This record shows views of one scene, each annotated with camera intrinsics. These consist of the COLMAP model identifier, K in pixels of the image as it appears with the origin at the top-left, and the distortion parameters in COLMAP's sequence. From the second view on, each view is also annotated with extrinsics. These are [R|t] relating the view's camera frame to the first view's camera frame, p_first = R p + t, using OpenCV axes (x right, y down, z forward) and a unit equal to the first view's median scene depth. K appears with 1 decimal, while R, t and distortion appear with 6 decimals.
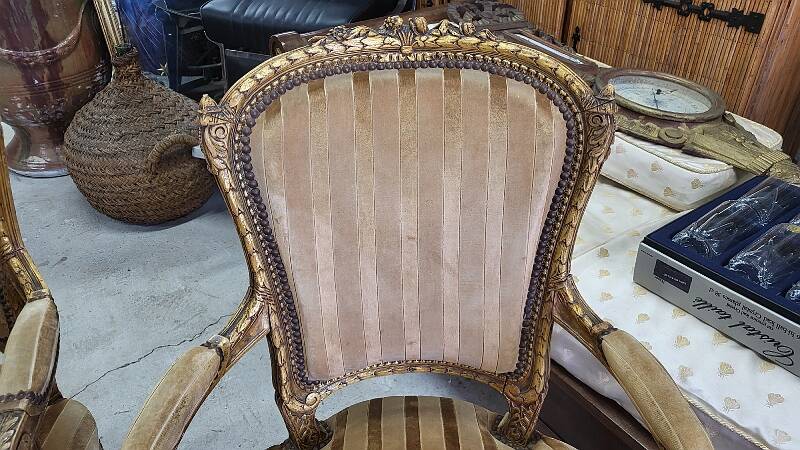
lens RADIAL K [[606.9, 0, 405.7], [0, 606.9, 224.9], [0, 0, 1]] dist [0.052860, -0.028091]
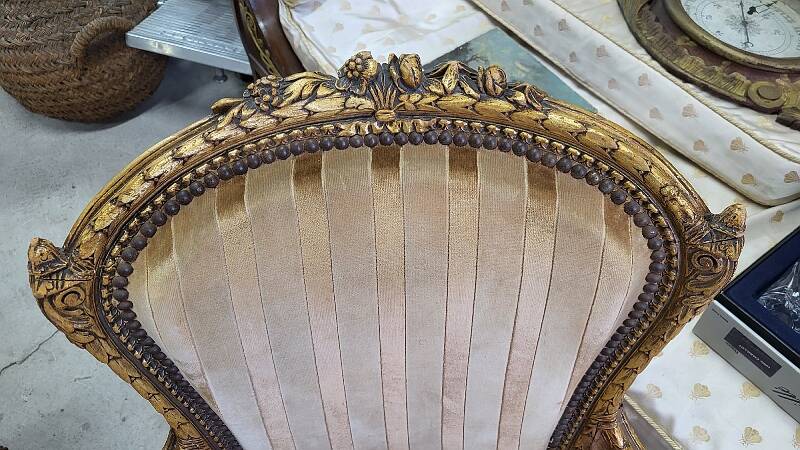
lens RADIAL K [[606.9, 0, 397.6], [0, 606.9, 225.7], [0, 0, 1]] dist [0.052860, -0.028091]
pose [[0.999955, -0.005868, -0.007506, 0.015564], [0.008033, 0.942875, 0.333051, -0.351188], [0.005123, -0.333096, 0.942879, 0.389220]]
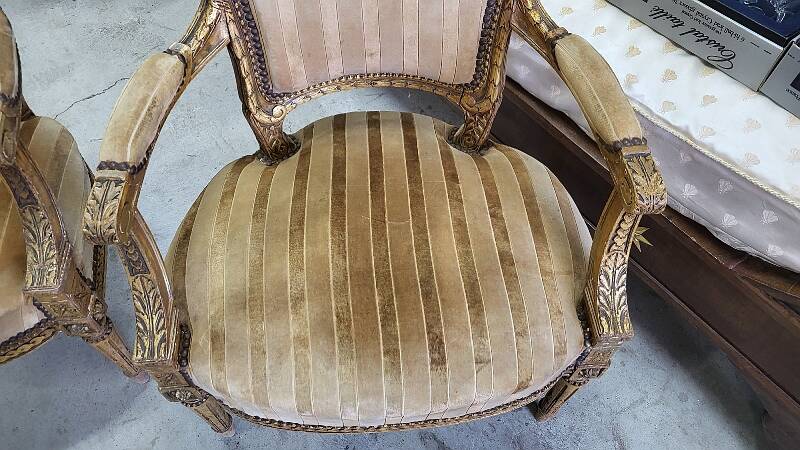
lens RADIAL K [[606.9, 0, 396.5], [0, 606.9, 213.2], [0, 0, 1]] dist [0.052860, -0.028091]
pose [[0.999205, -0.018353, 0.035395, 0.010044], [0.003967, 0.929113, 0.369776, 0.064488], [-0.039673, -0.369341, 0.928447, -0.049583]]
